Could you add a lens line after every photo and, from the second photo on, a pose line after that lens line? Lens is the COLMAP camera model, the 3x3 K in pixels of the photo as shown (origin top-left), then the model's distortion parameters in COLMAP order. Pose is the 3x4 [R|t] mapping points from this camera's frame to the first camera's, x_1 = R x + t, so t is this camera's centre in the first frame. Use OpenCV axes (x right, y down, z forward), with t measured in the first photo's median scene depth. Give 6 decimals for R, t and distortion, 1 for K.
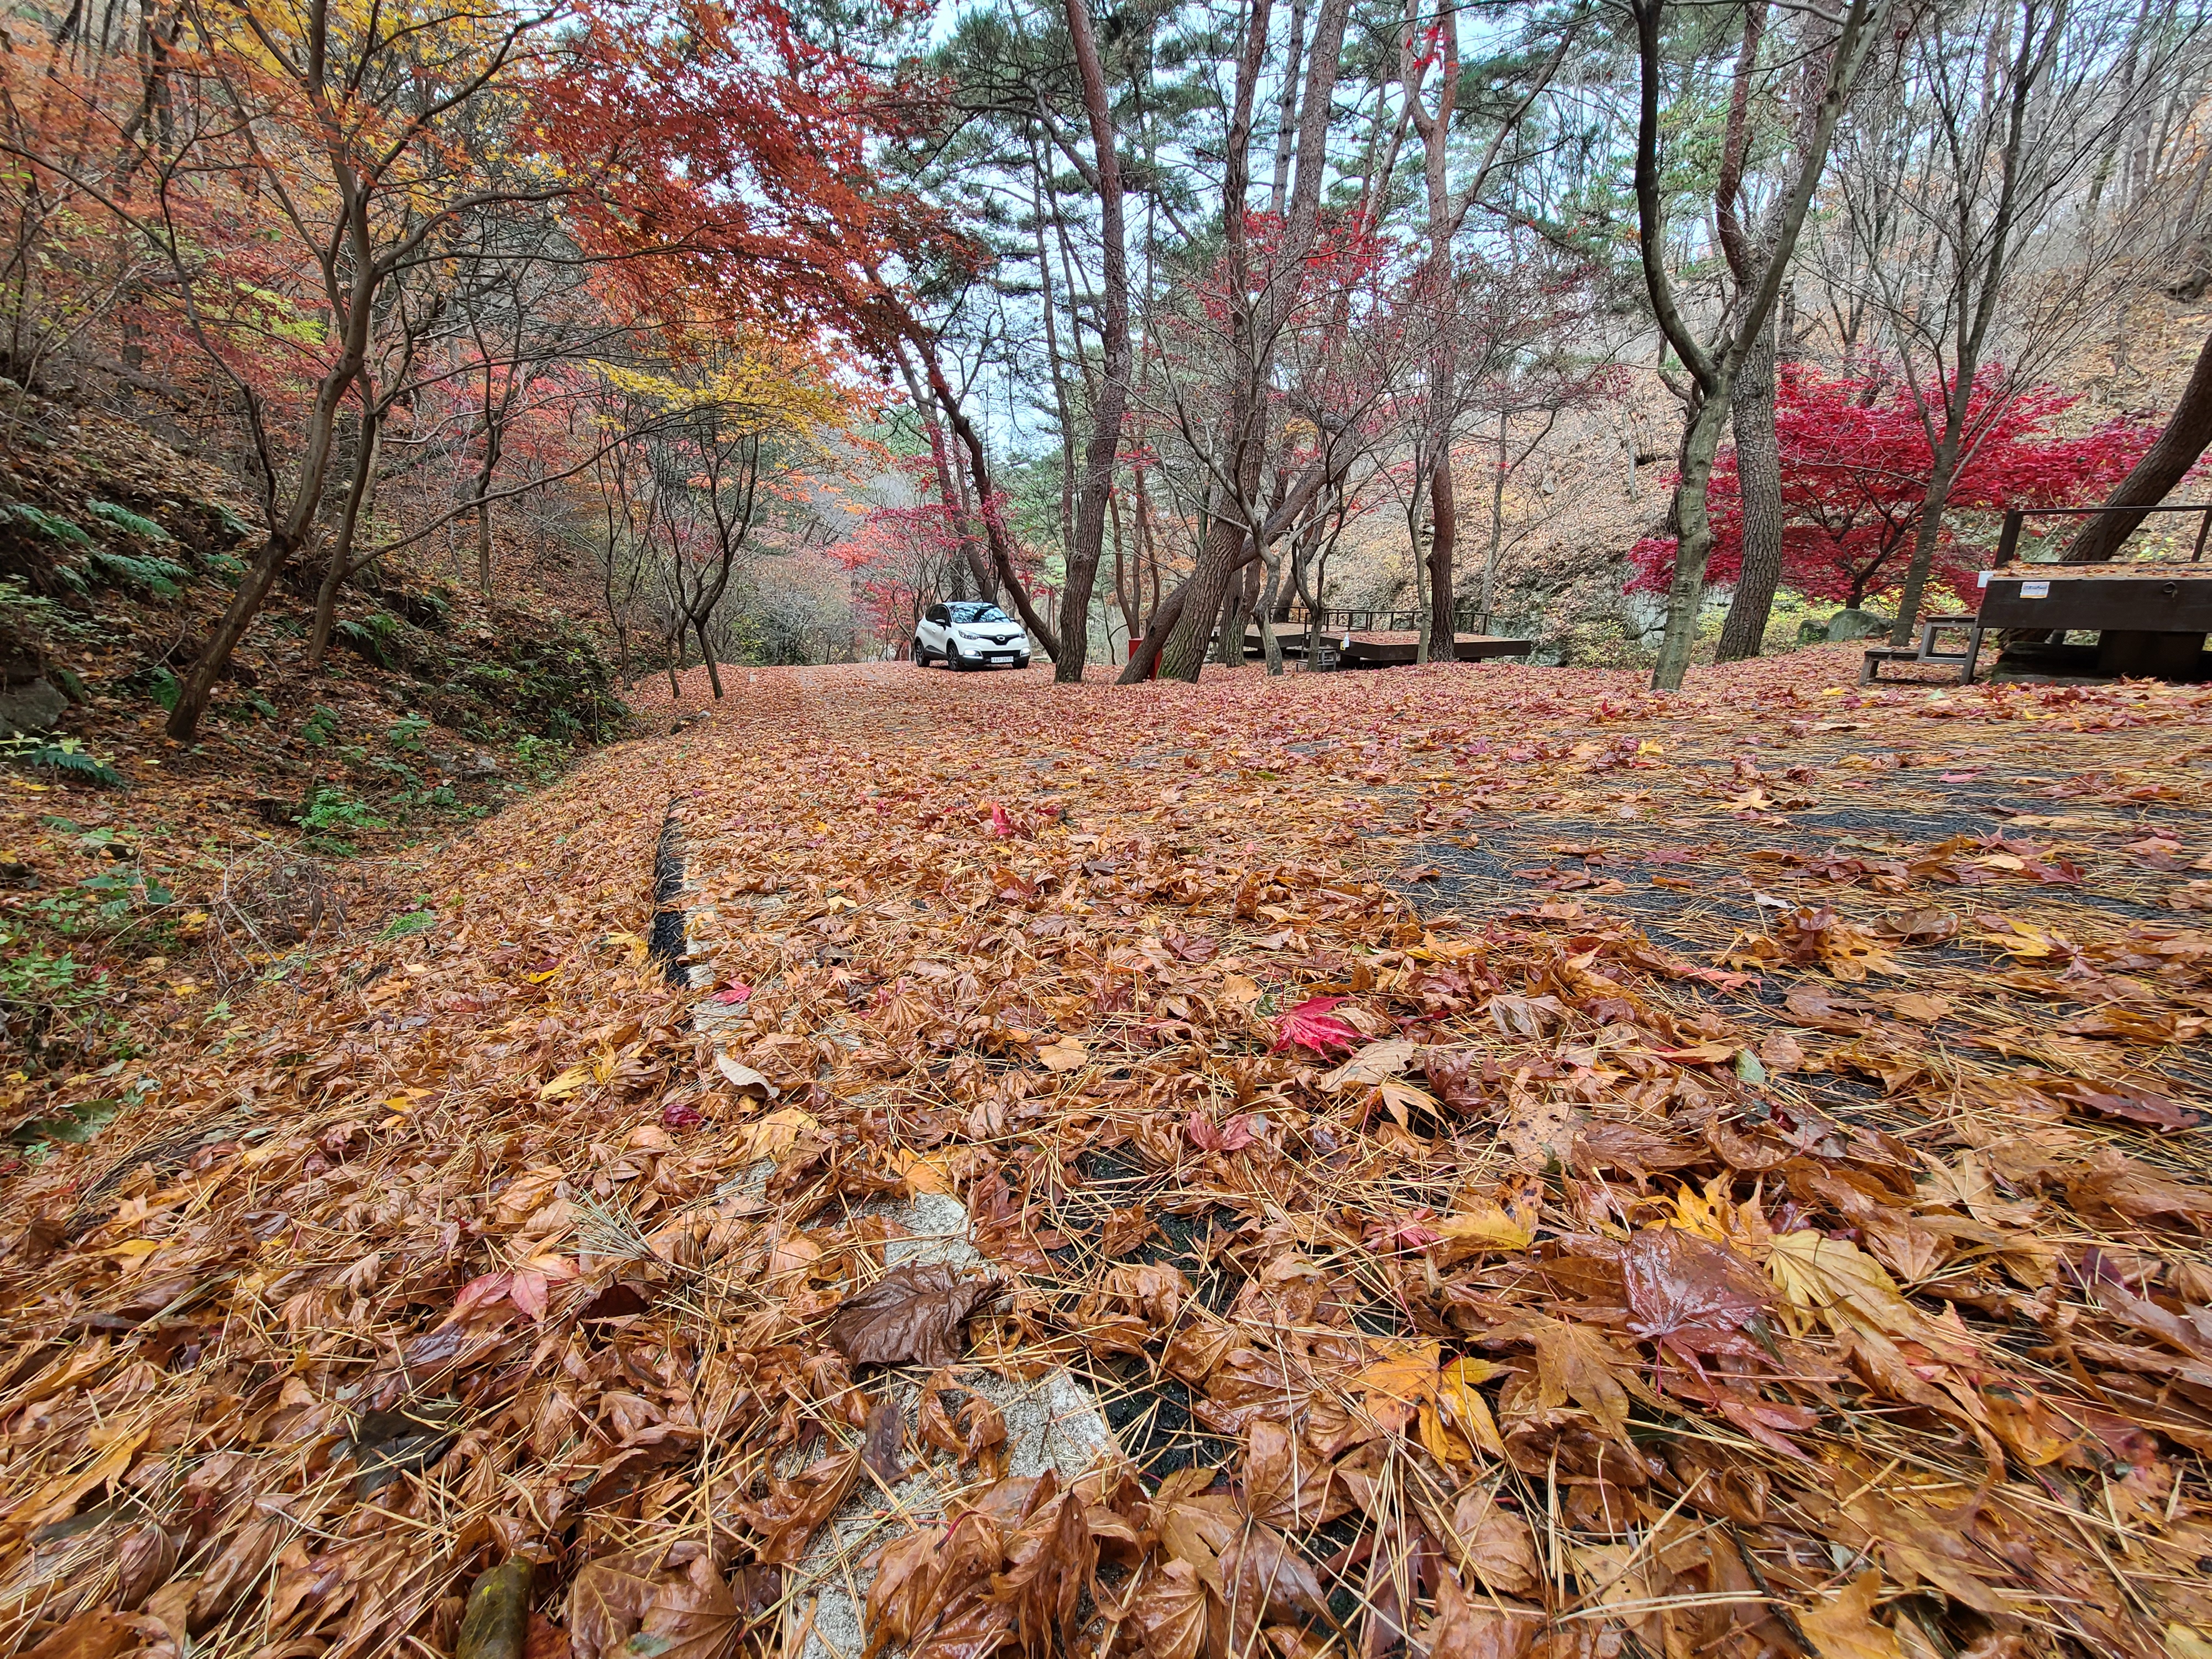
lens RADIAL K [[901.6, 0, 1093.2], [0, 901.6, 829.4], [0, 0, 1]] dist [-0.001781, -0.000153]
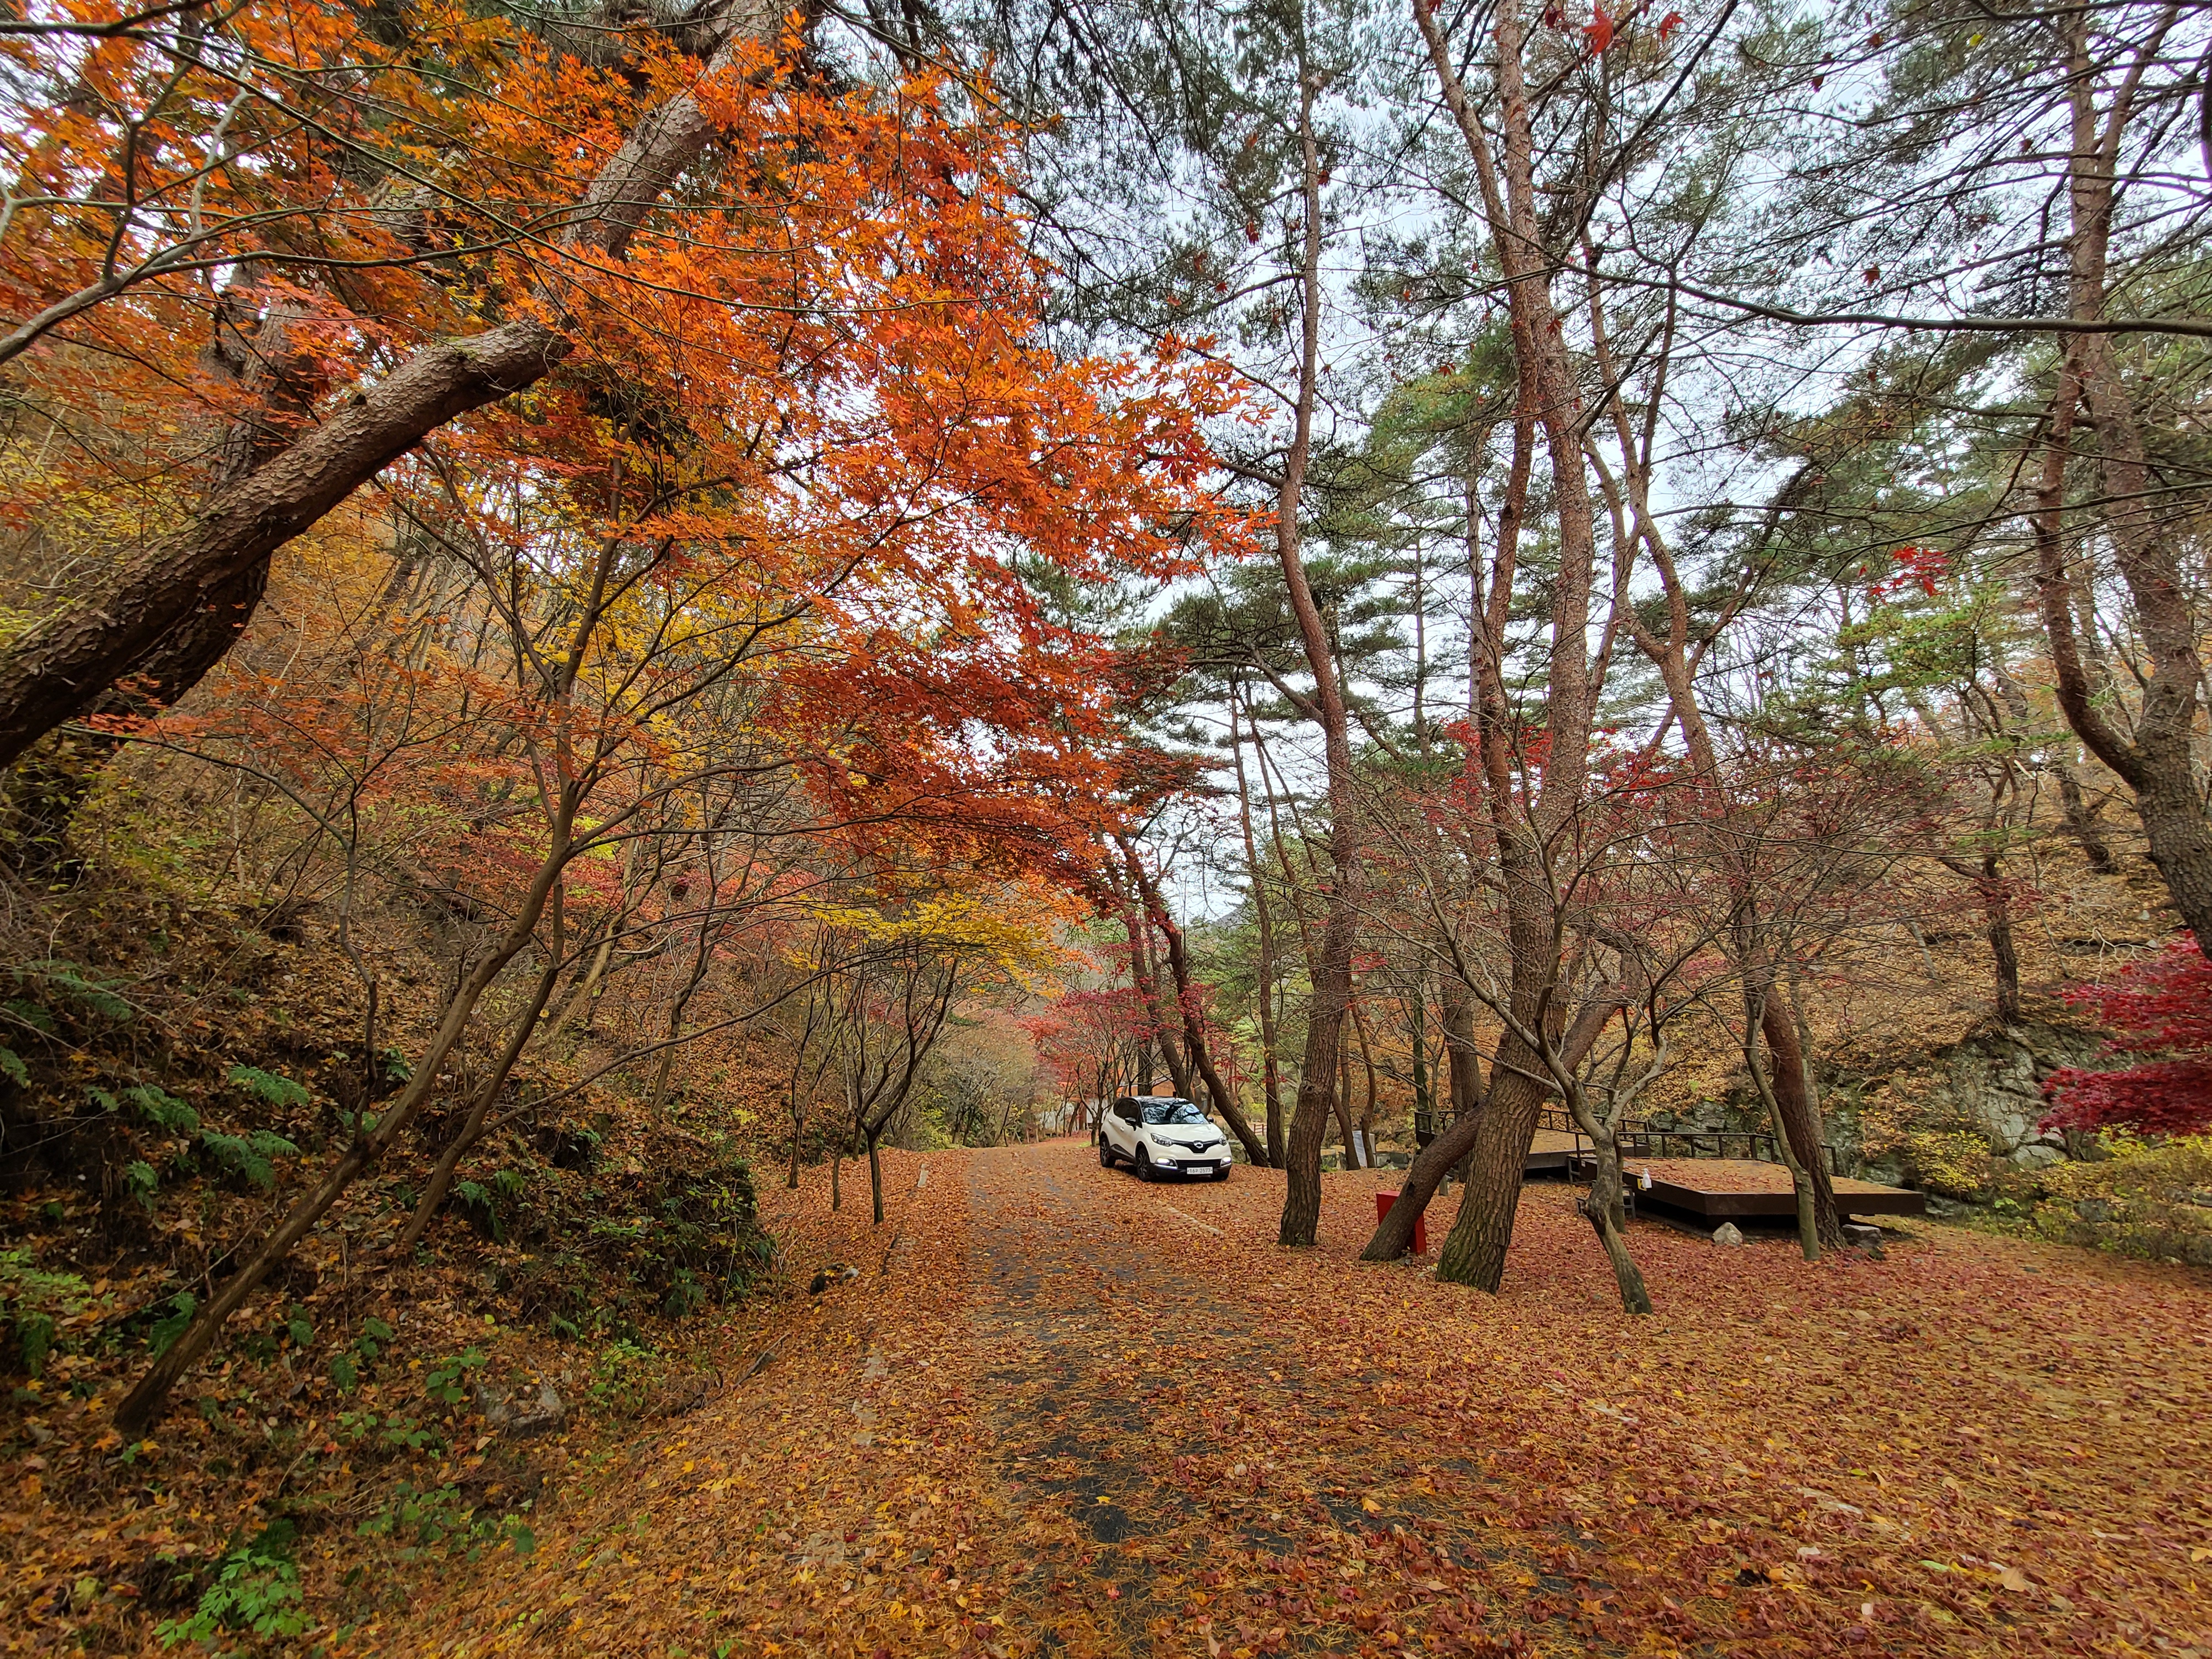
lens RADIAL K [[903.1, 0, 1106.0], [0, 903.1, 829.5], [0, 0, 1]] dist [0.000399, -0.000029]
pose [[0.984340, -0.023730, -0.174677, -0.029678], [-0.060751, 0.884531, -0.462508, -0.069990], [0.165483, 0.465877, 0.869238, 0.080642]]
